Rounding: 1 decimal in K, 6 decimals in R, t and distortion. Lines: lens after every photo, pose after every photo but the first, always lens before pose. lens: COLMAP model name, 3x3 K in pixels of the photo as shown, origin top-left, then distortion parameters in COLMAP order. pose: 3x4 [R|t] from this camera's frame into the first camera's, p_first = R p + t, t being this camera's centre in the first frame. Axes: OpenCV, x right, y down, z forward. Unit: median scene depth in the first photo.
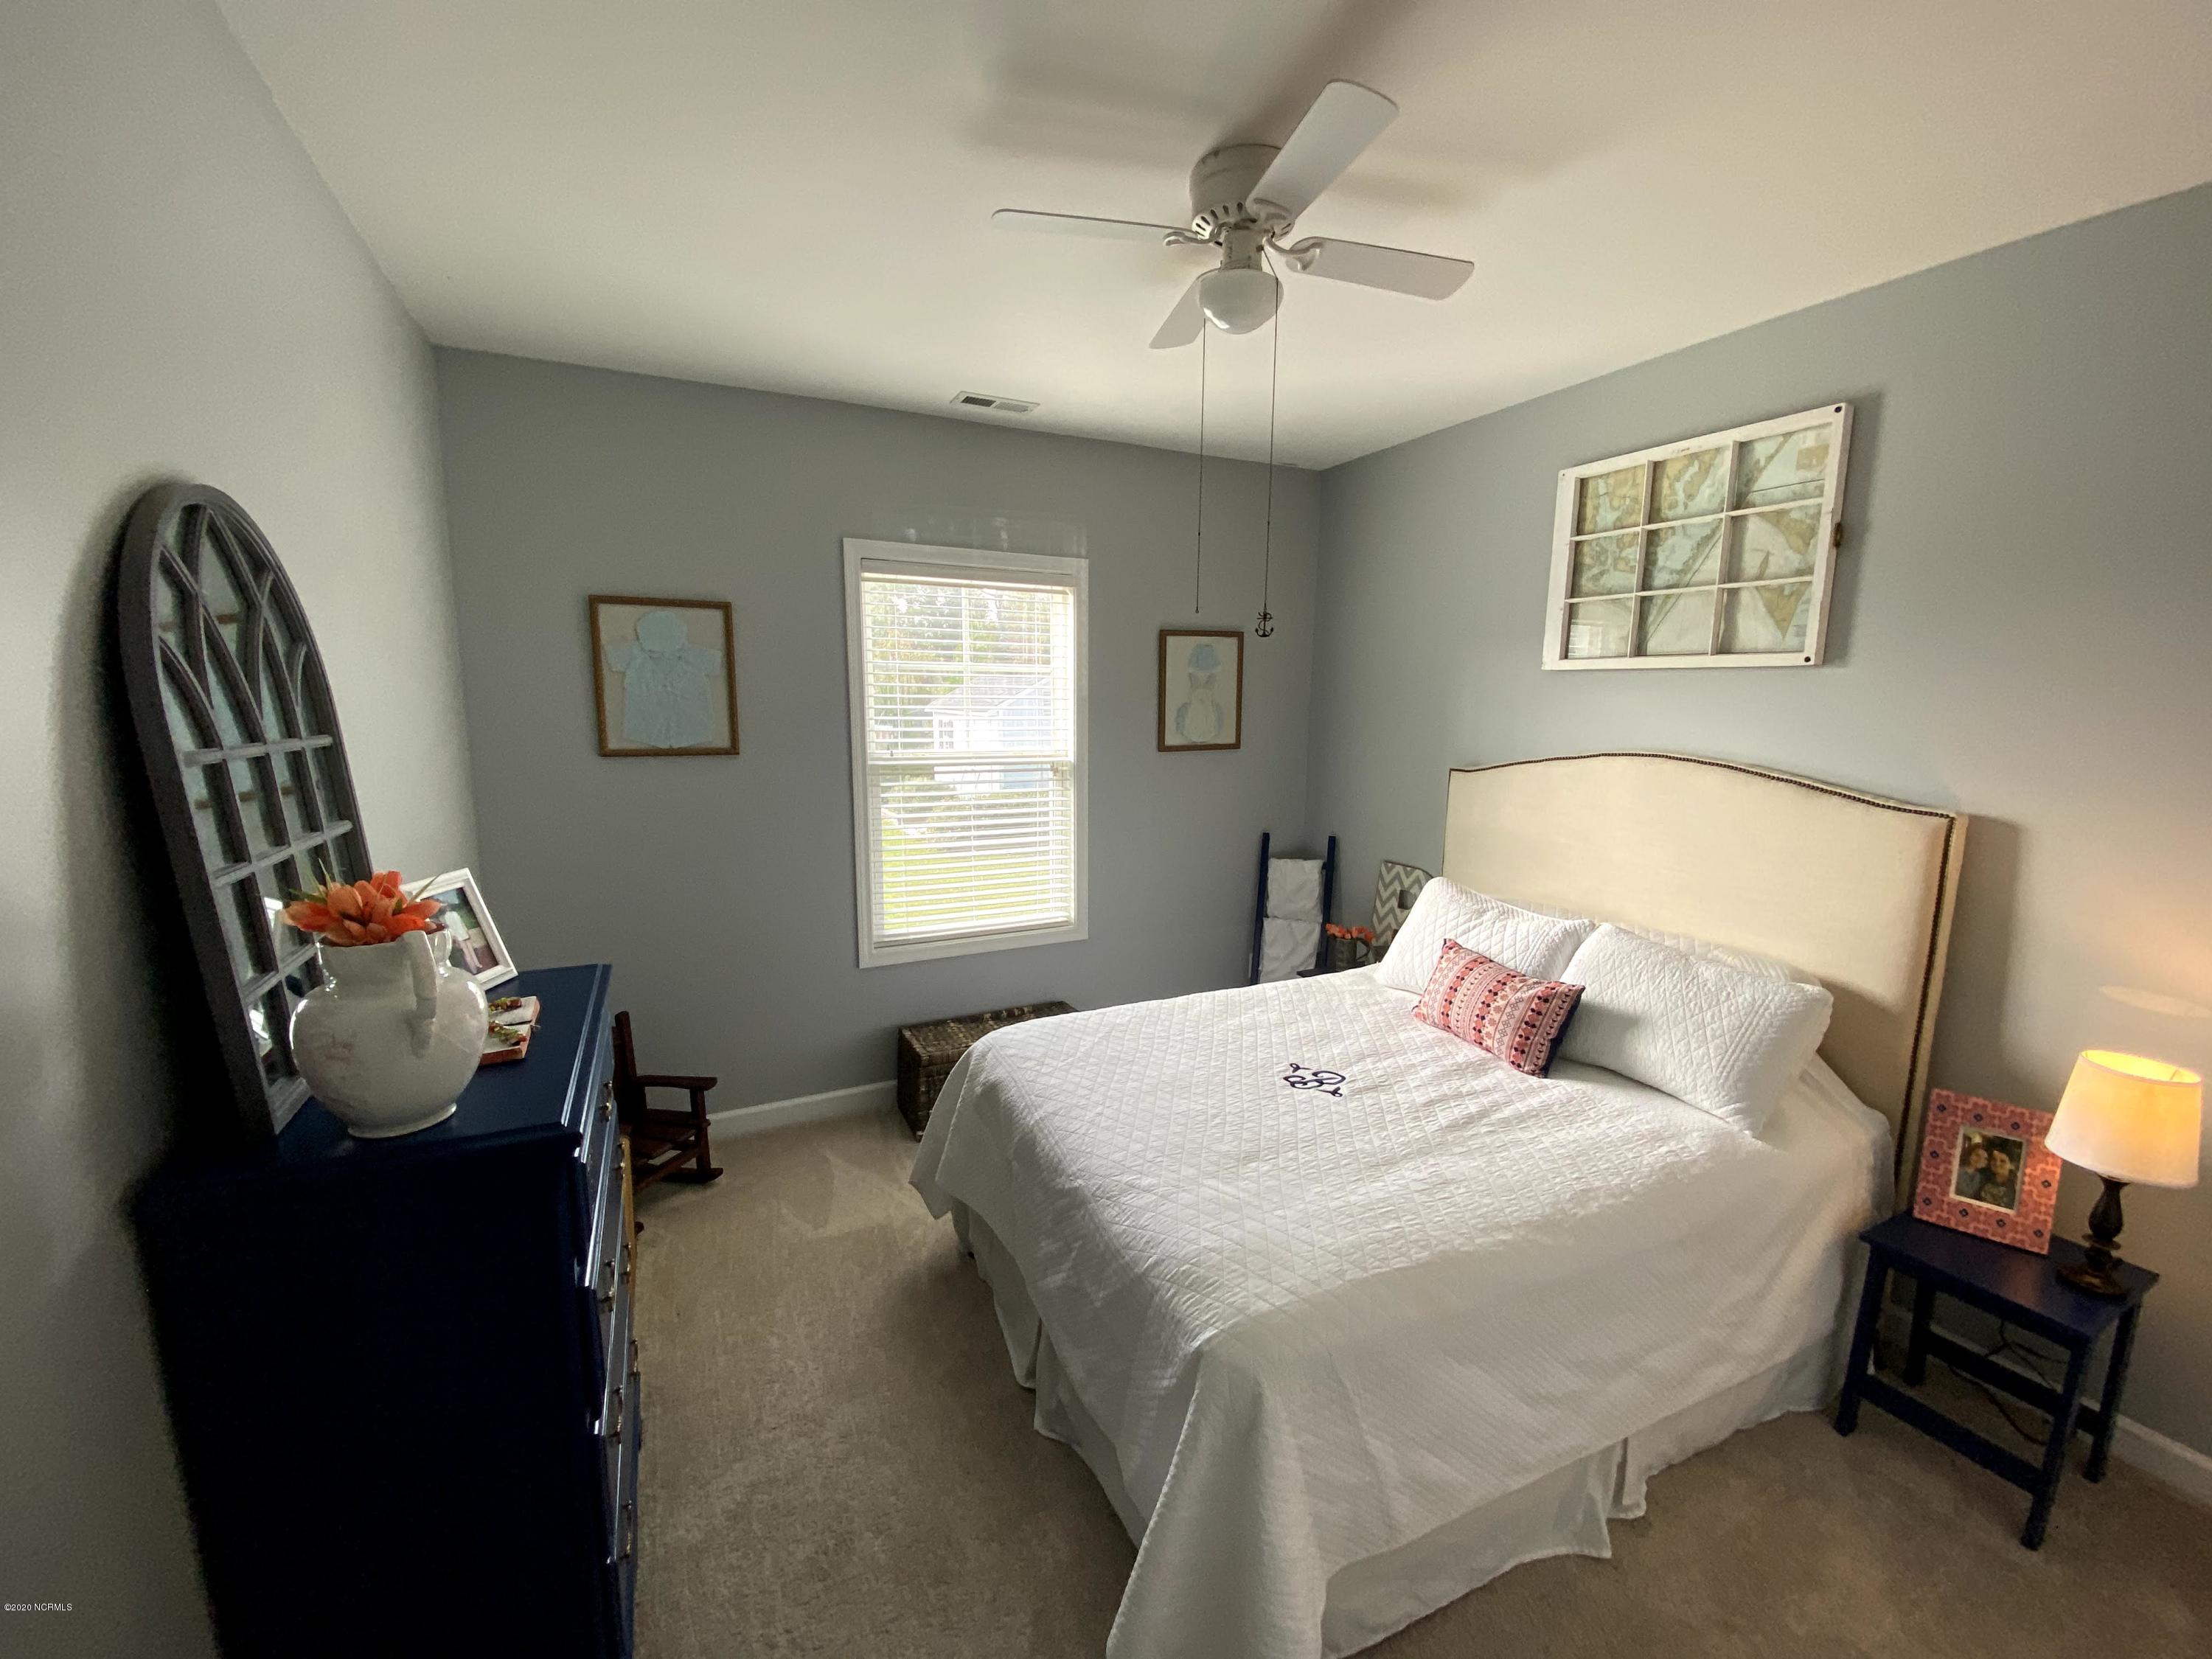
lens RADIAL K [[880.9, 0, 1106.0], [0, 880.9, 829.5], [0, 0, 1]] dist [0.000196, -0.011997]
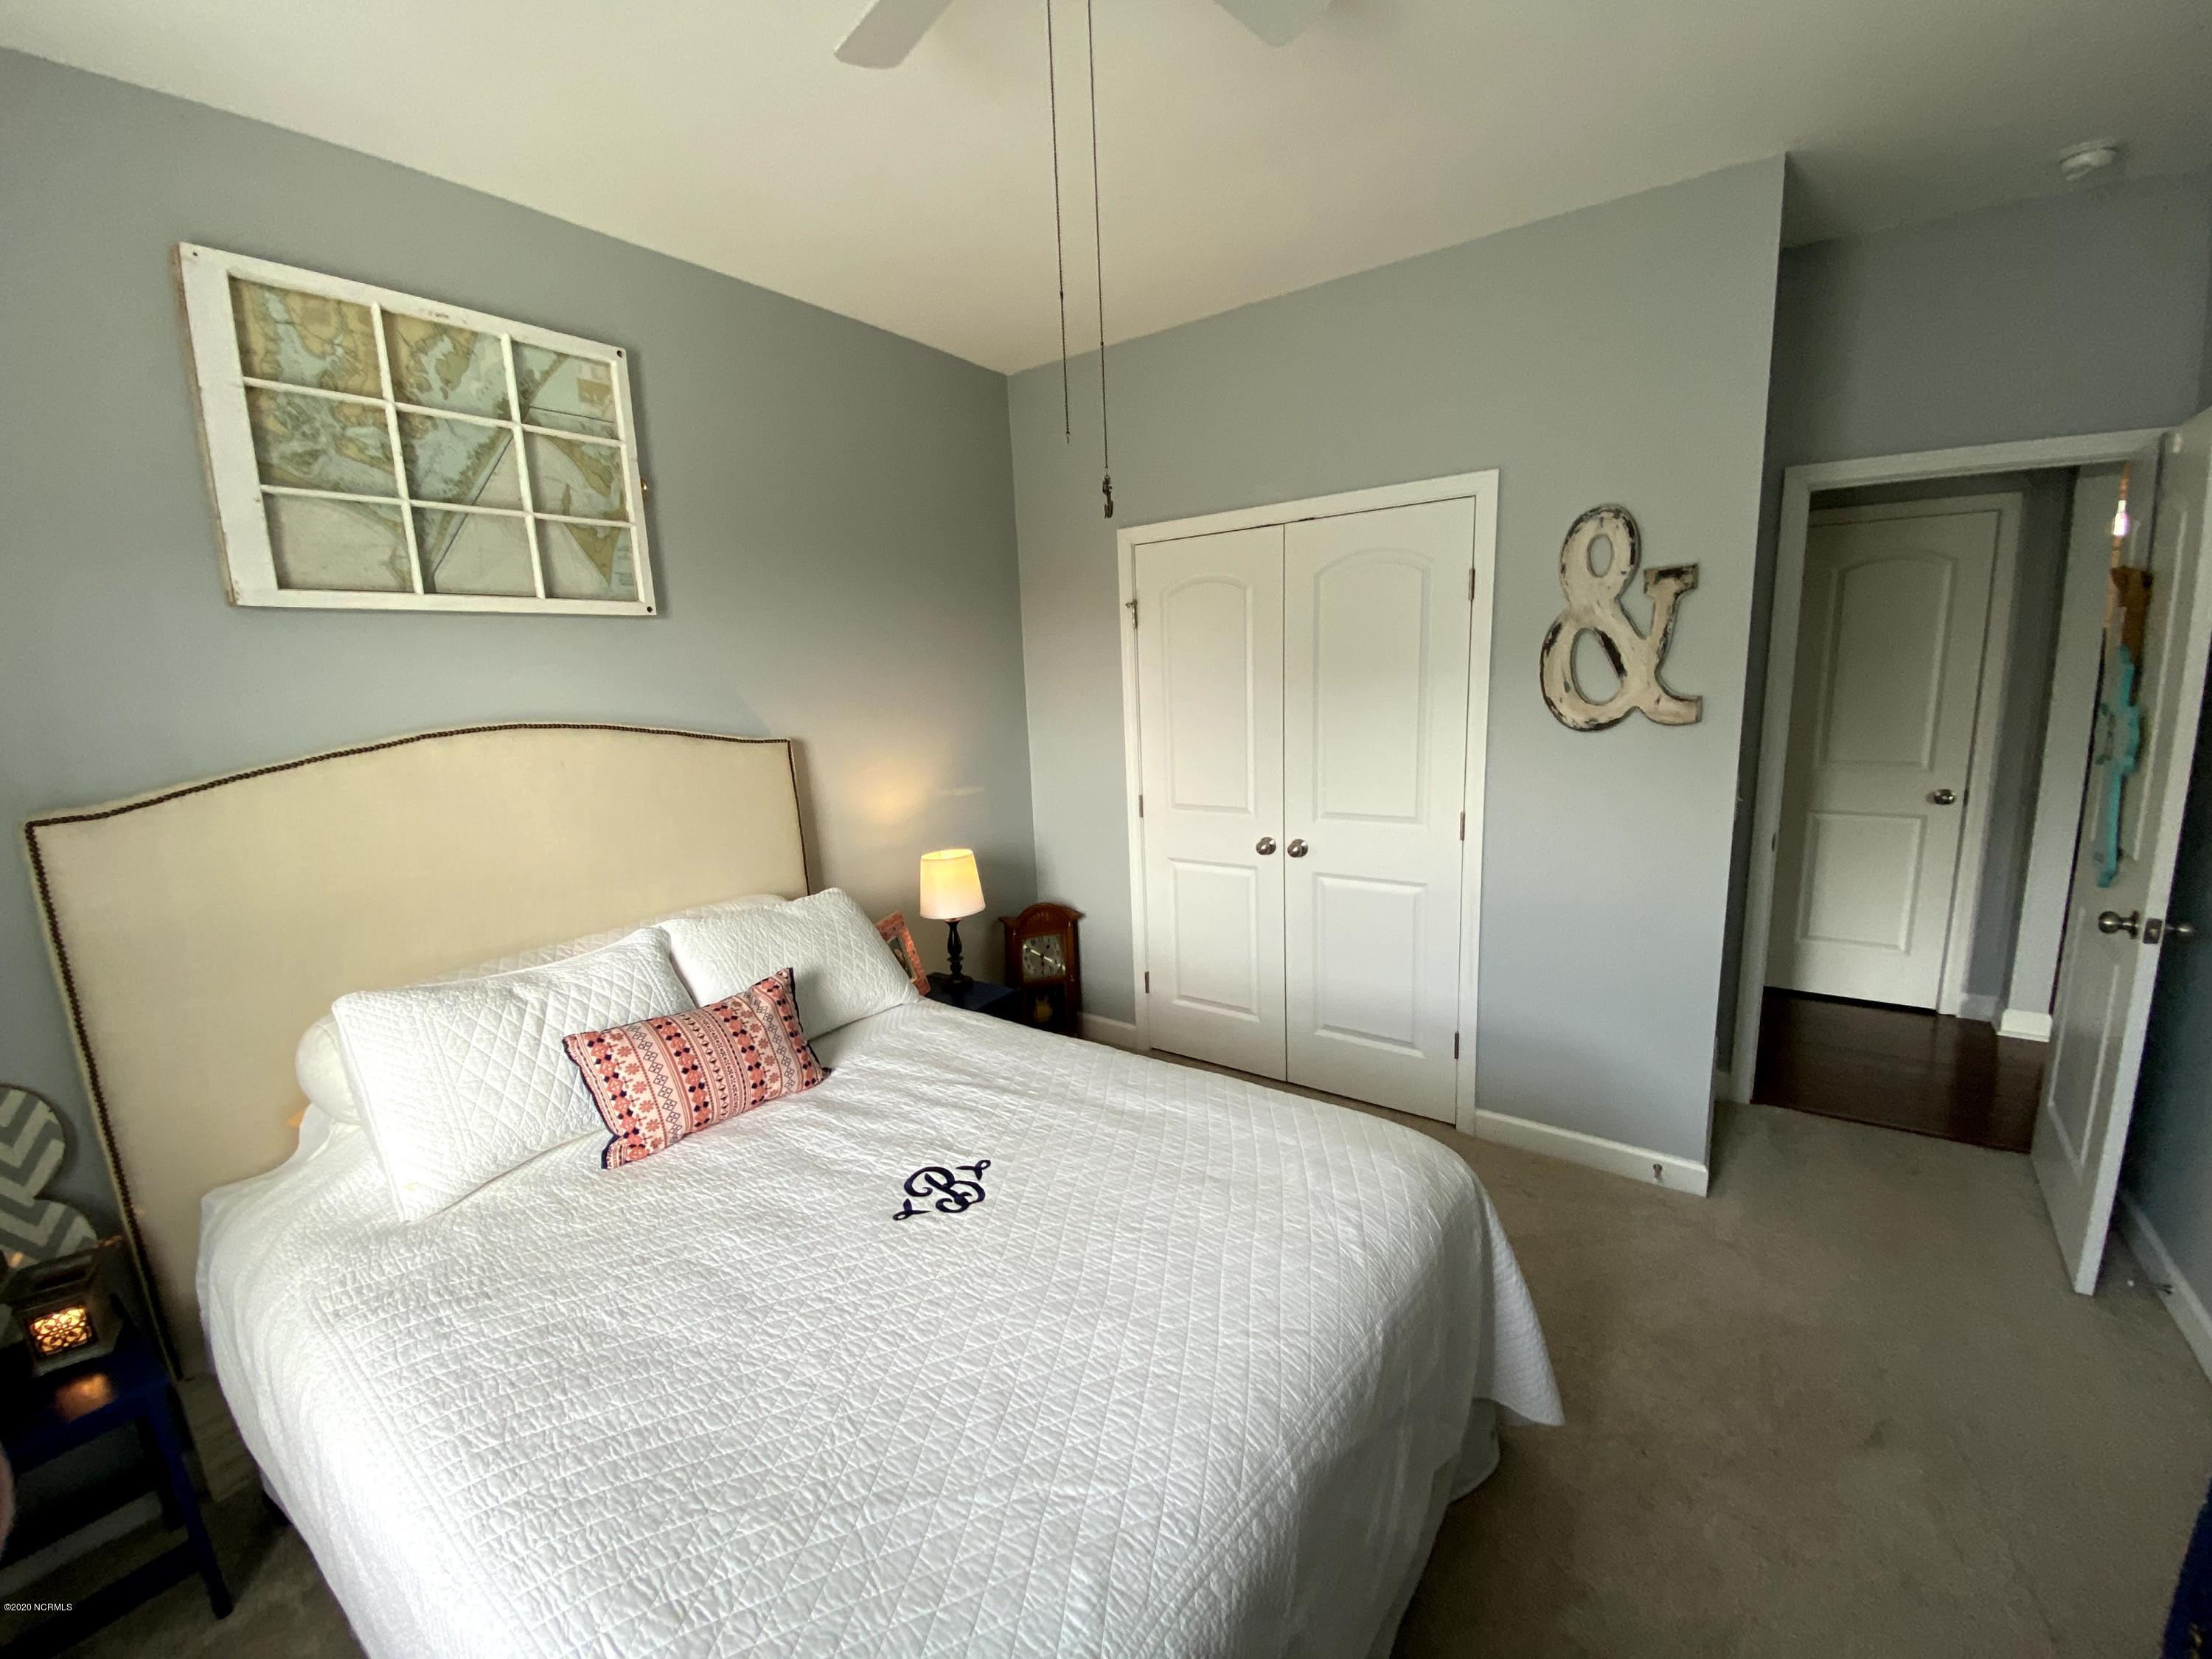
lens RADIAL K [[880.9, 0, 1106.0], [0, 880.9, 829.5], [0, 0, 1]] dist [0.000196, -0.011997]
pose [[-0.490812, -0.144836, 0.859143, -0.331265], [0.170467, 0.951064, 0.257716, -0.119276], [-0.854427, 0.272945, -0.442104, 1.017293]]
